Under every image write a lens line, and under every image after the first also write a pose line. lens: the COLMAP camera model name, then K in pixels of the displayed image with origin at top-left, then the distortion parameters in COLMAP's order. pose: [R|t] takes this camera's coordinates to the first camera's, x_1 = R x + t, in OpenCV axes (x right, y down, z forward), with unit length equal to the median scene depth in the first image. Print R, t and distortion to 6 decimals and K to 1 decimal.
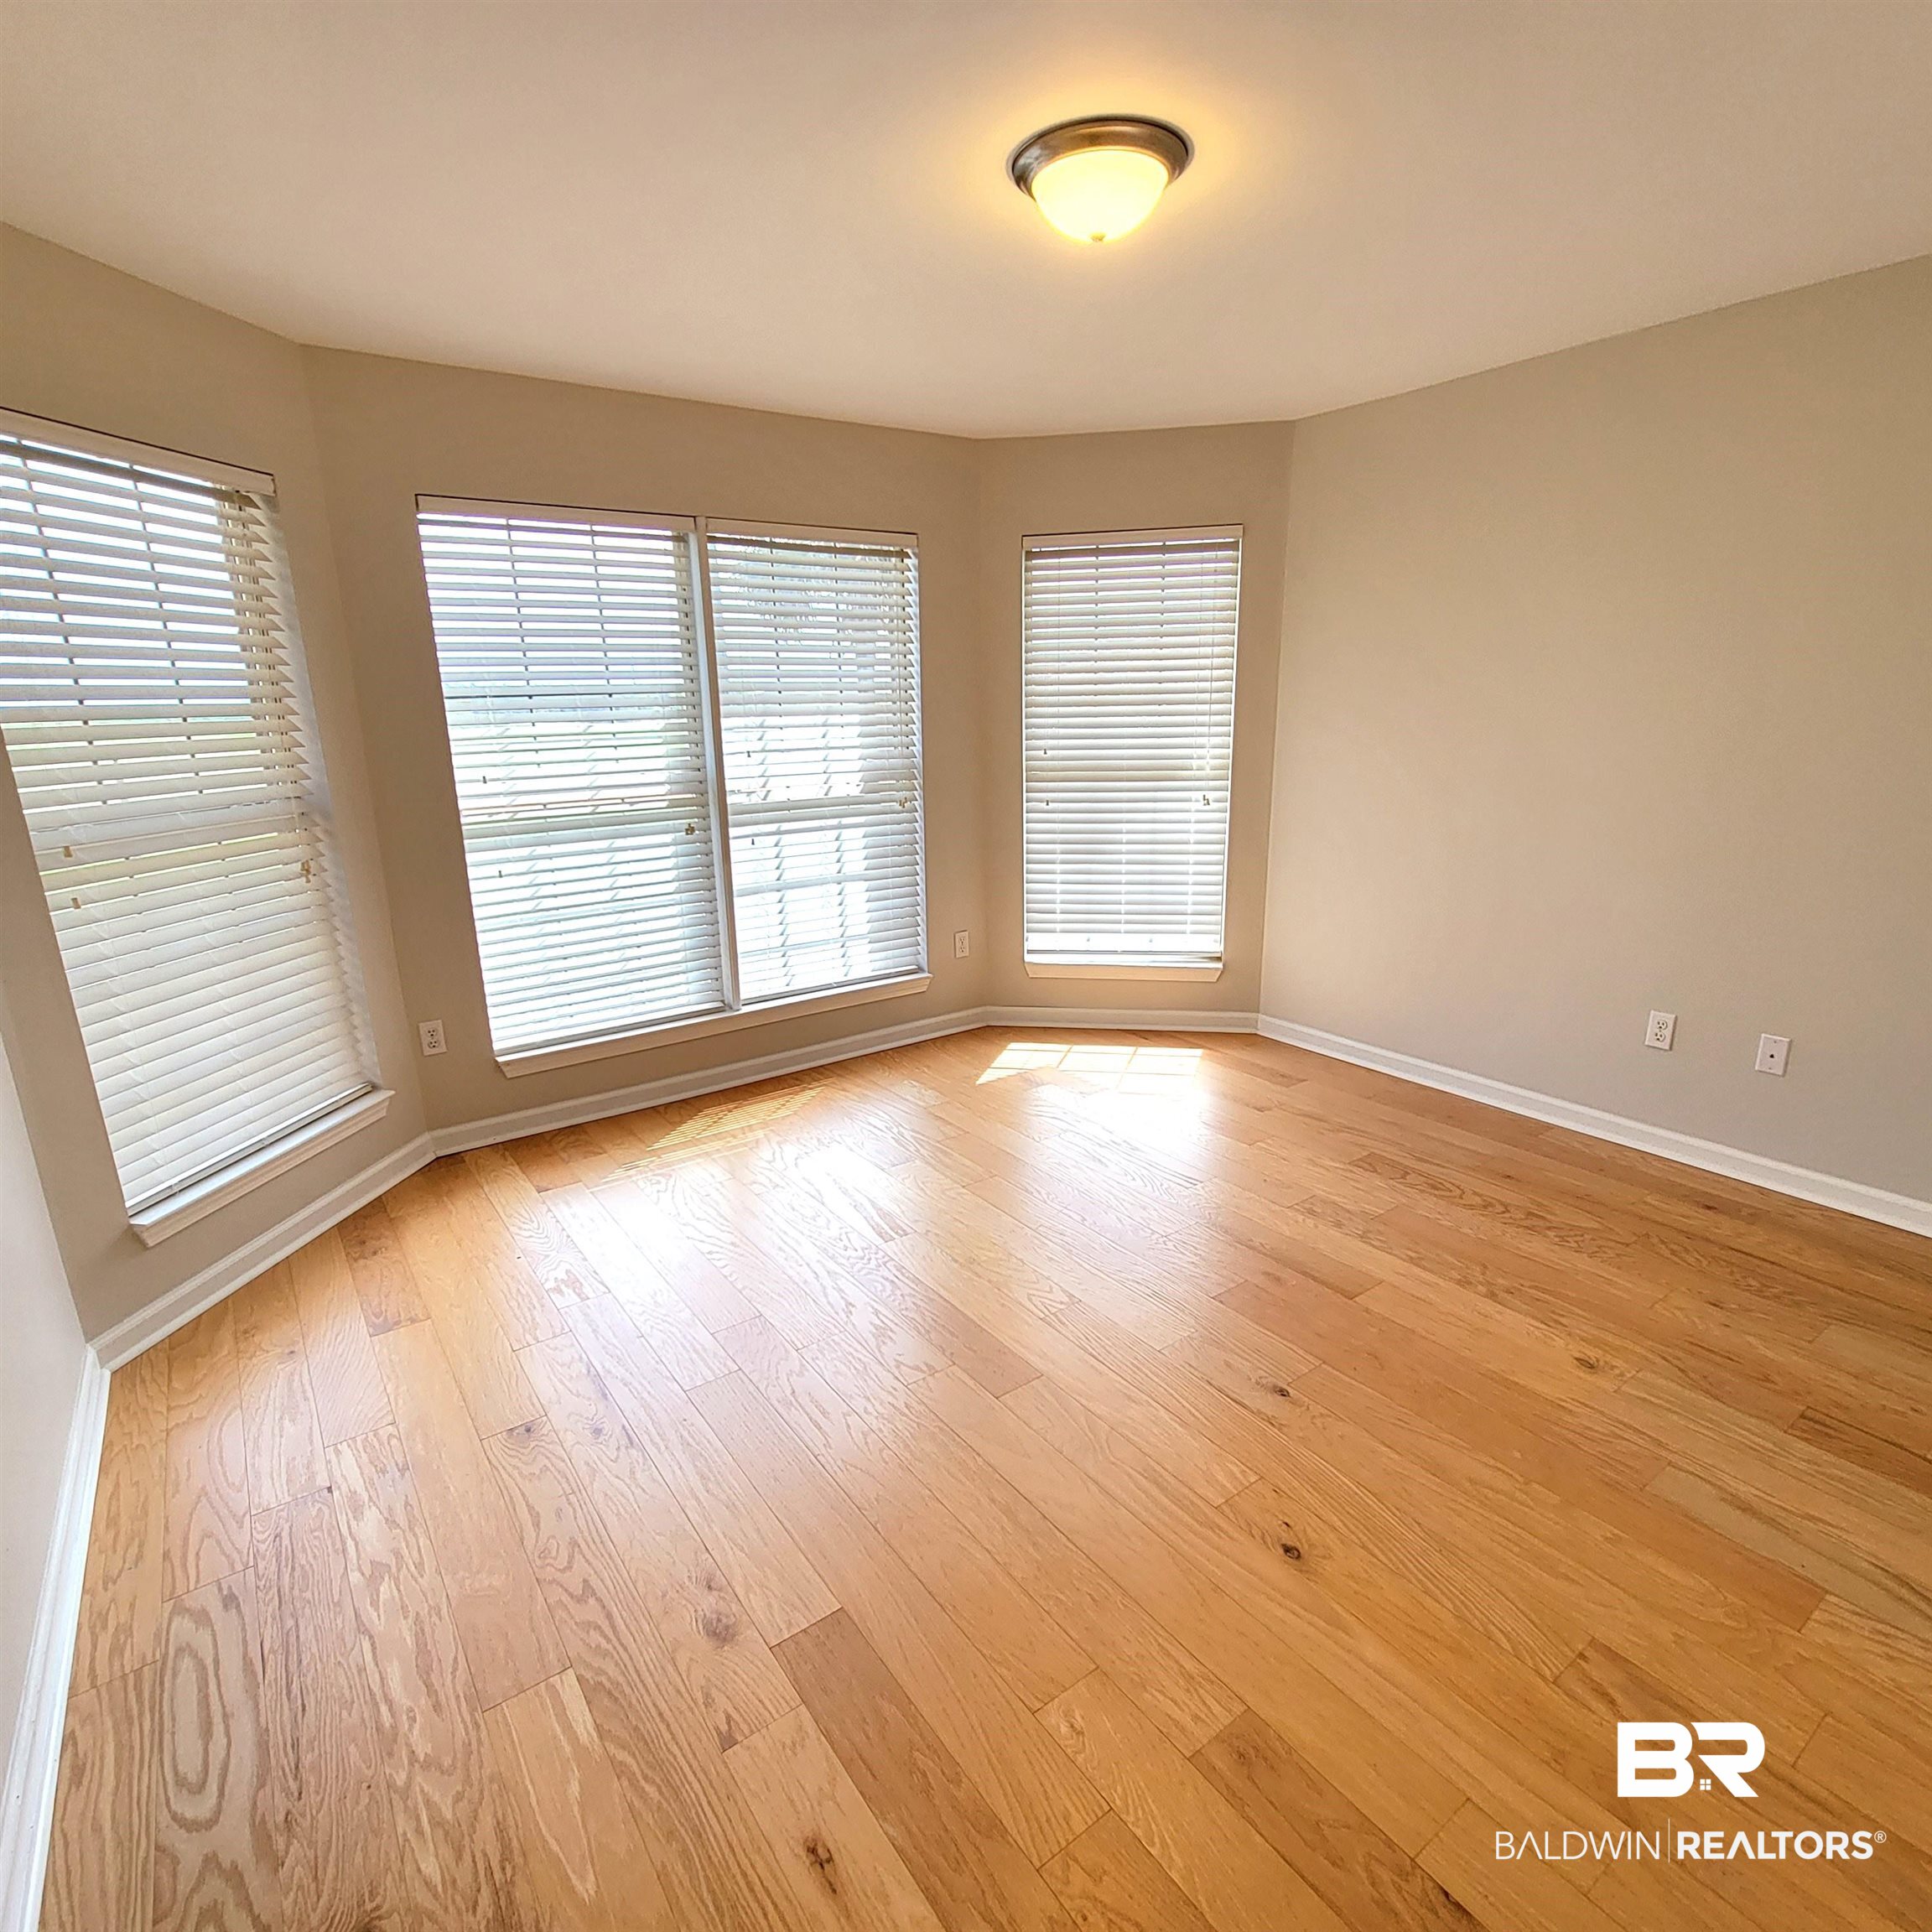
lens RADIAL K [[1047.1, 0, 956.9], [0, 1047.1, 968.5], [0, 0, 1]] dist [0.003356, -0.002042]
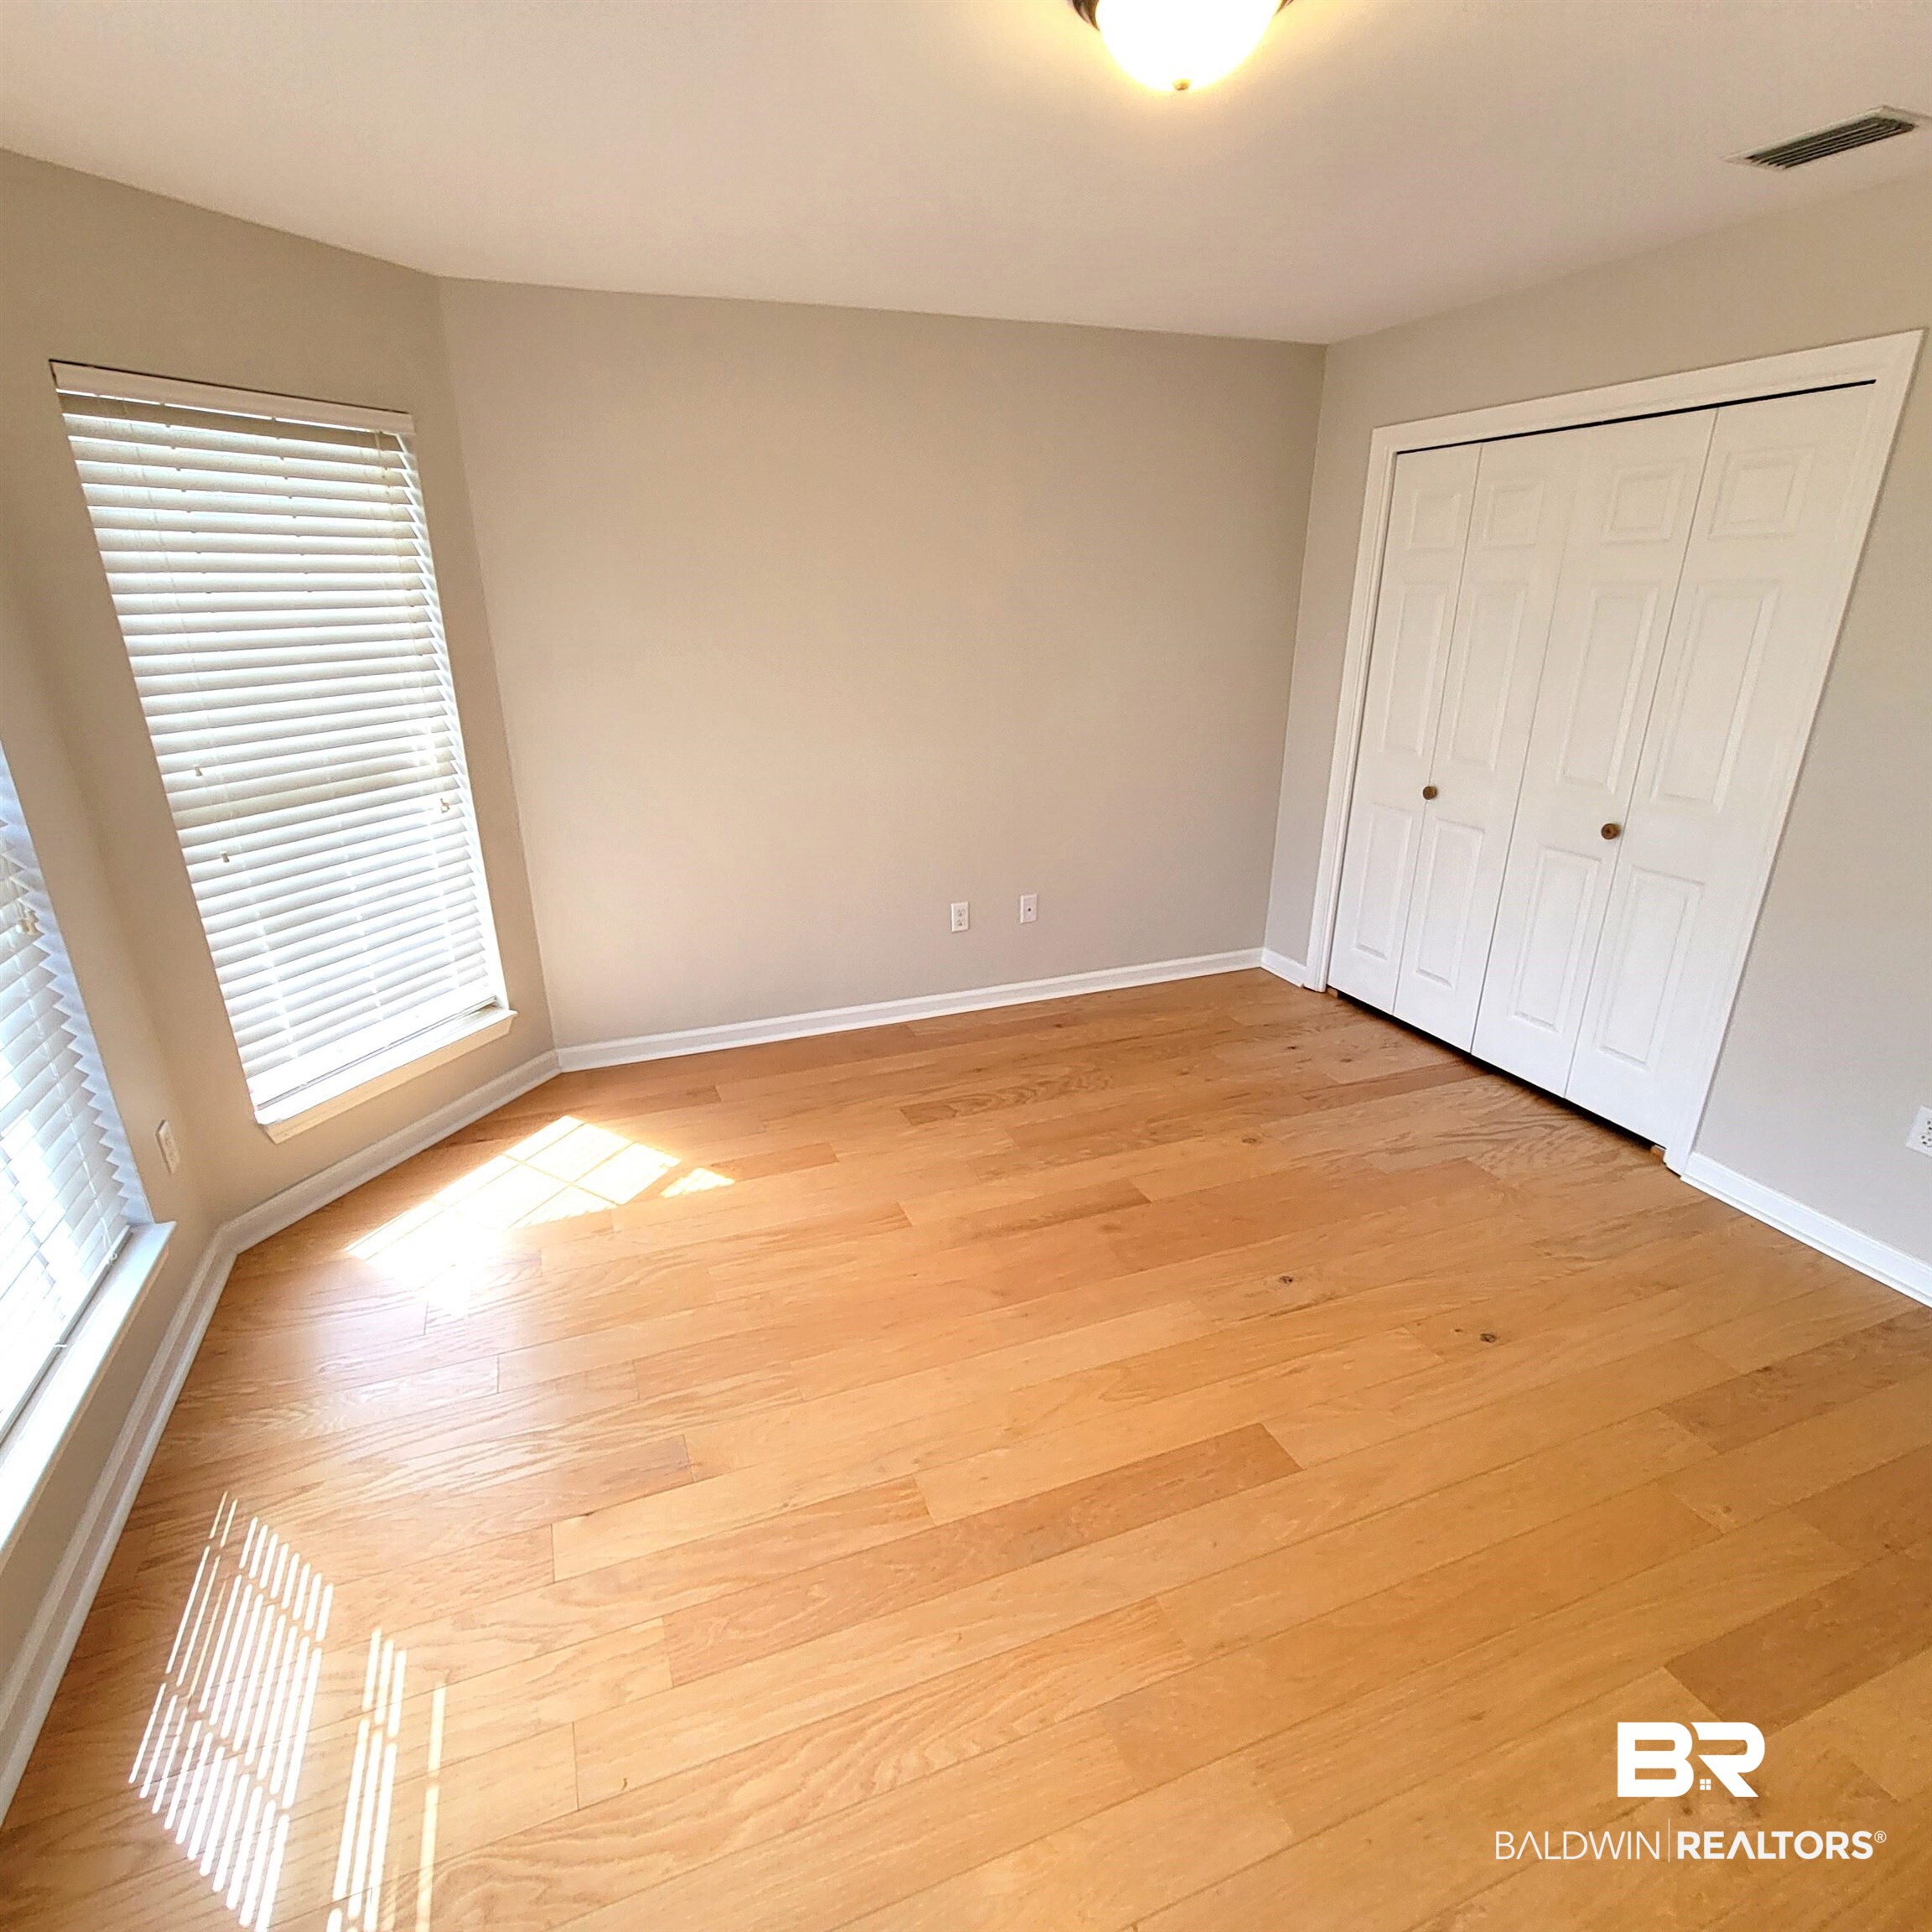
lens RADIAL K [[1047.1, 0, 951.8], [0, 1047.1, 967.6], [0, 0, 1]] dist [0.003356, -0.002042]
pose [[0.264443, -0.315661, 0.911278, -0.365060], [0.250687, 0.934933, 0.251109, -0.149627], [-0.931250, 0.162041, 0.326369, 0.454474]]
